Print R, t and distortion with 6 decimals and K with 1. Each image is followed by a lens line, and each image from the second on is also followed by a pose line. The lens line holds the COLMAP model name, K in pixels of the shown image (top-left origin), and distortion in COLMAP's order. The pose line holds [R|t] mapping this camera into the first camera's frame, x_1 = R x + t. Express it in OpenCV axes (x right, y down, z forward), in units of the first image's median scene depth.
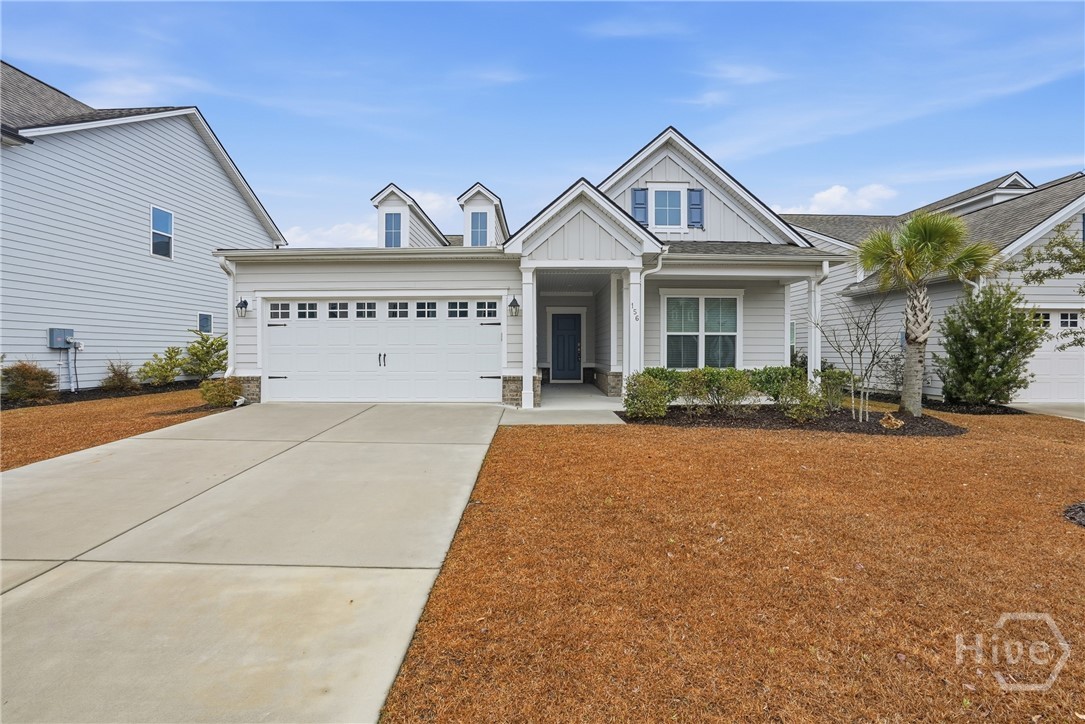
lens RADIAL K [[507.4, 0, 540.6], [0, 507.4, 357.9], [0, 0, 1]] dist [-0.063529, 0.026274]
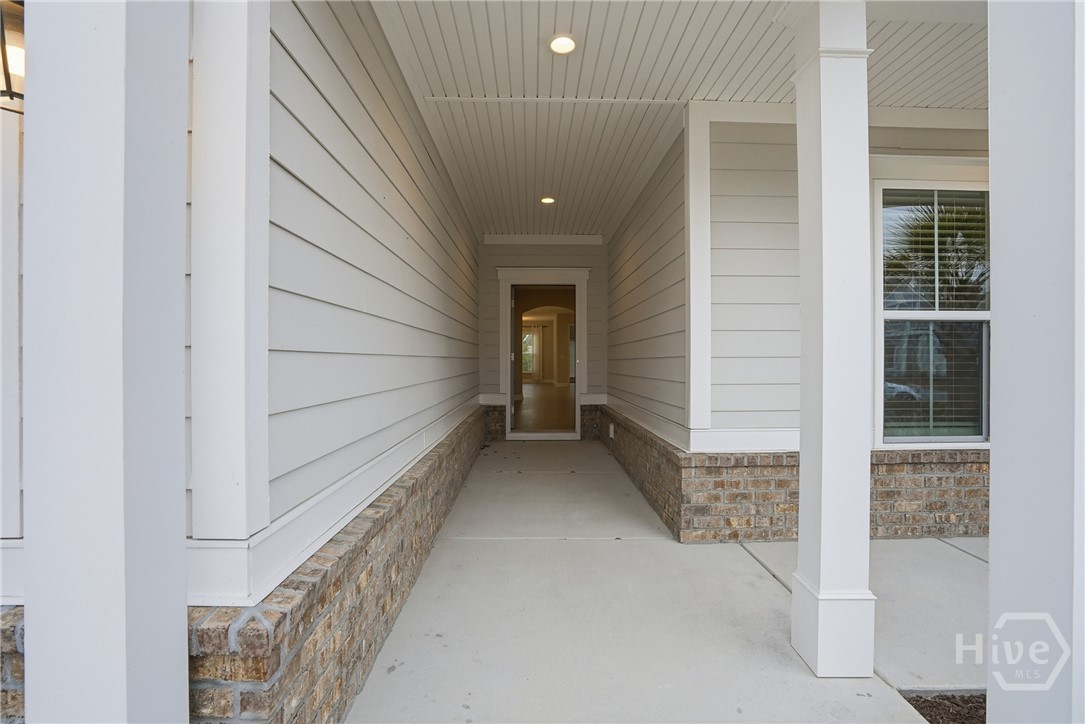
lens RADIAL K [[510.3, 0, 541.1], [0, 510.3, 361.6], [0, 0, 1]] dist [-0.063119, 0.027186]
pose [[0.999713, 0.001534, 0.023920, 0.059975], [-0.001314, 0.999957, -0.009224, -0.022588], [-0.023933, 0.009190, 0.999671, 0.859785]]
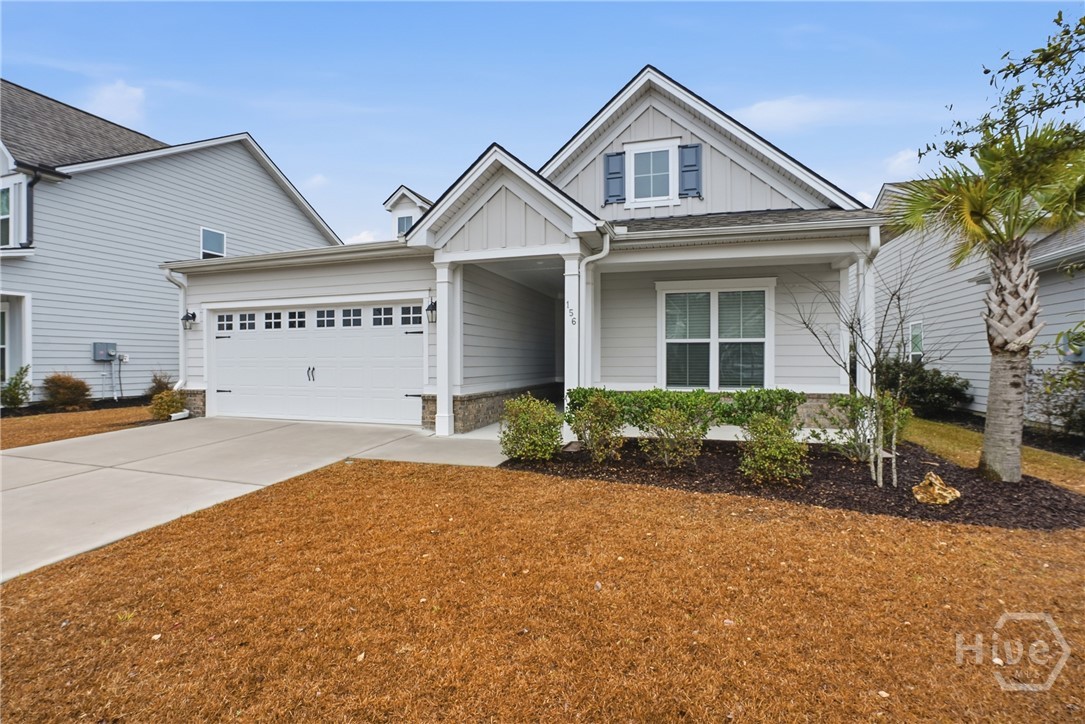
lens RADIAL K [[510.3, 0, 541.1], [0, 510.3, 361.6], [0, 0, 1]] dist [-0.063119, 0.027186]
pose [[0.956102, -0.000457, -0.293032, 0.348941], [-0.002288, 0.999957, -0.009025, -0.010895], [0.293024, 0.009299, 0.956060, 0.252700]]
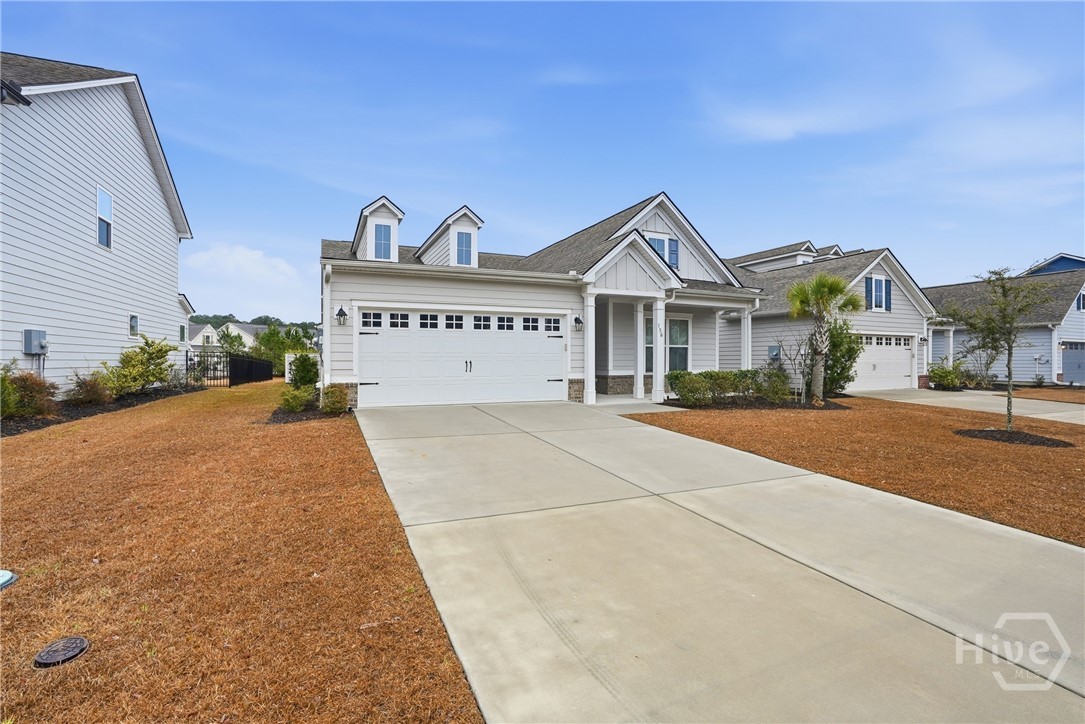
lens RADIAL K [[501.8, 0, 542.5], [0, 501.8, 362.0], [0, 0, 1]] dist [-0.064879, 0.025822]
pose [[0.914948, -0.001163, 0.403571, -0.615697], [0.003676, 0.999978, -0.005452, 0.000916], [-0.403556, 0.006472, 0.914932, -0.095481]]
